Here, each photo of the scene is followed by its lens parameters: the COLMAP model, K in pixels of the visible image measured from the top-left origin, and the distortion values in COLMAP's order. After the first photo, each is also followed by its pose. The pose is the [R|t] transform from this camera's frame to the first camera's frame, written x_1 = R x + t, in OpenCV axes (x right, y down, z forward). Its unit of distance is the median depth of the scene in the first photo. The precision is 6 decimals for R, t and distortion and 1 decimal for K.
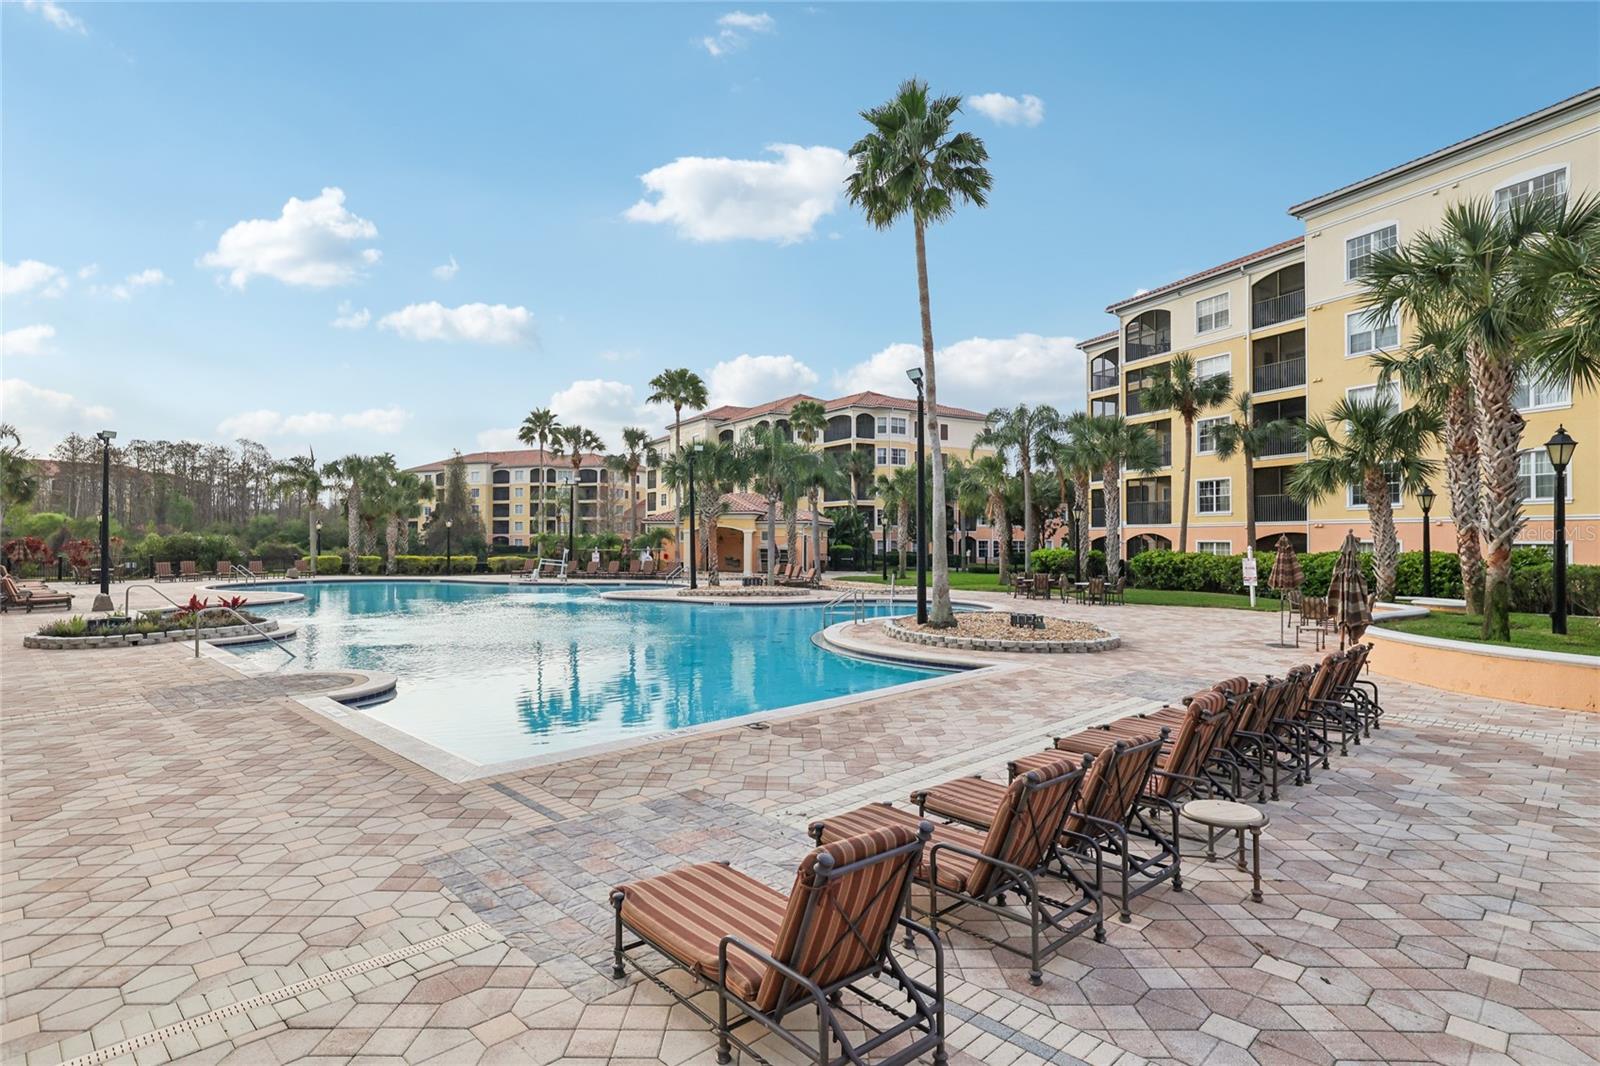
lens RADIAL K [[808.7, 0, 800.0], [0, 808.7, 533.0], [0, 0, 1]] dist [-0.029526, 0.021451]
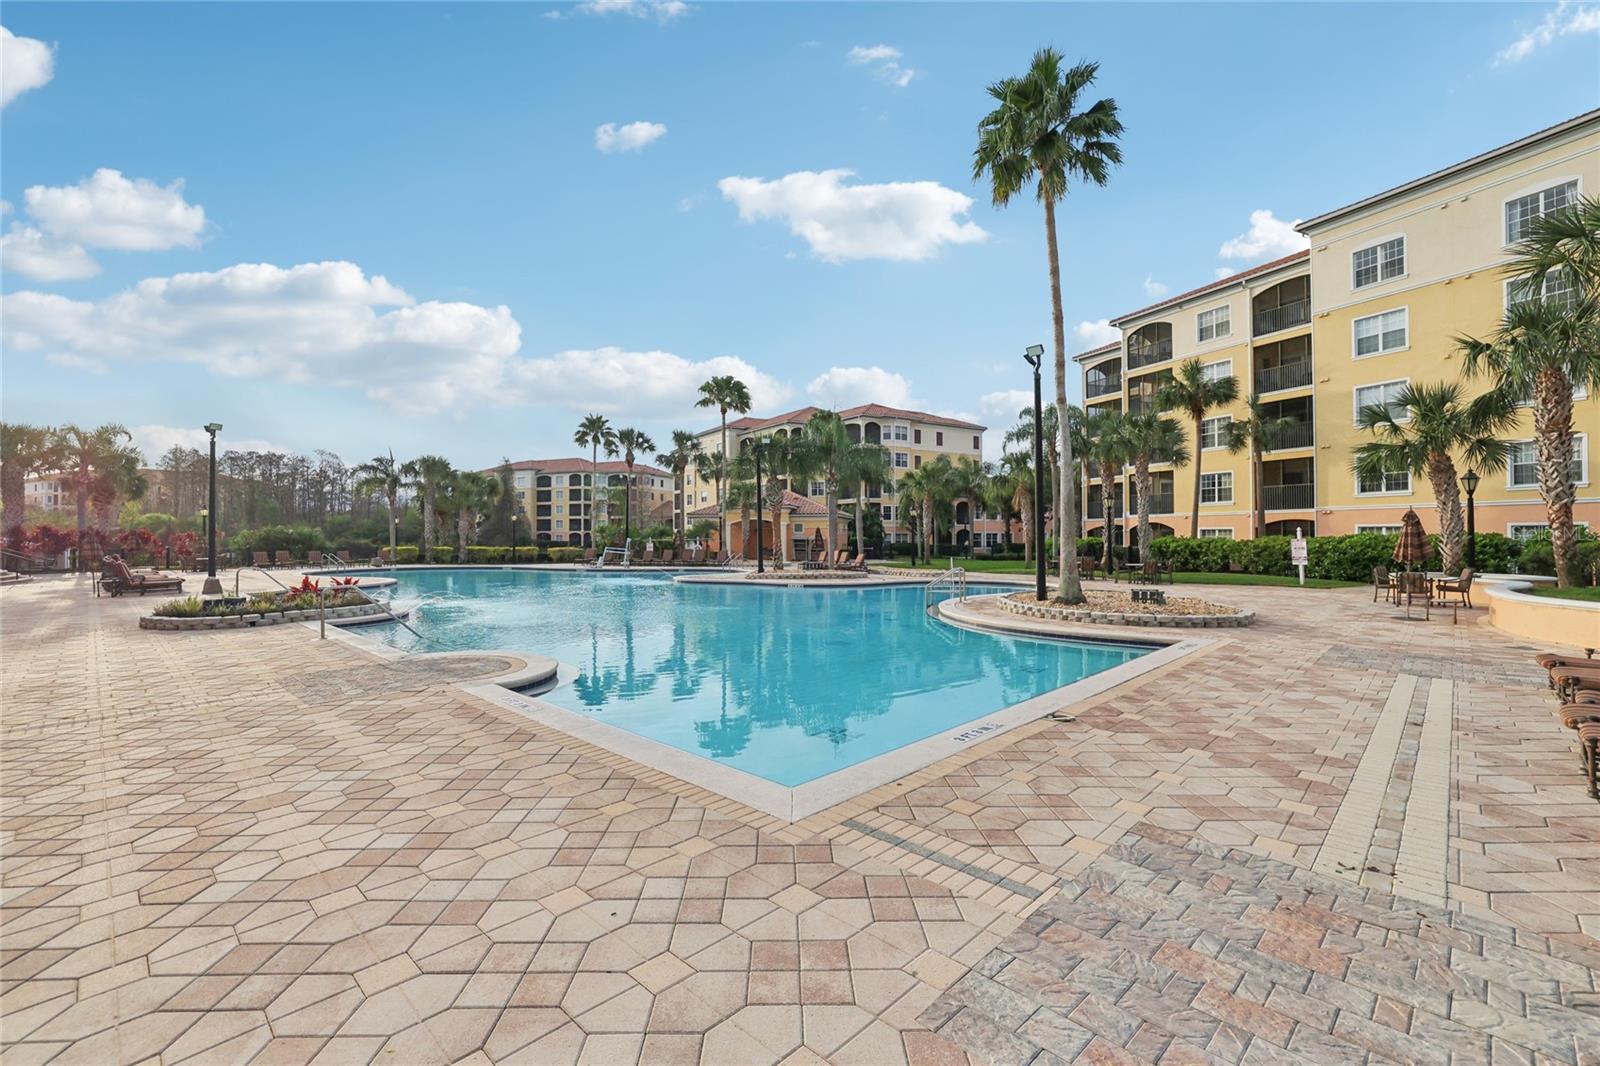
lens RADIAL K [[681.9, 0, 800.0], [0, 681.9, 533.0], [0, 0, 1]] dist [-0.043263, 0.015809]
pose [[0.999829, -0.003980, 0.018053, -0.074094], [0.003941, 0.999990, 0.002207, 0.011576], [-0.018062, -0.002136, 0.999835, 0.074290]]
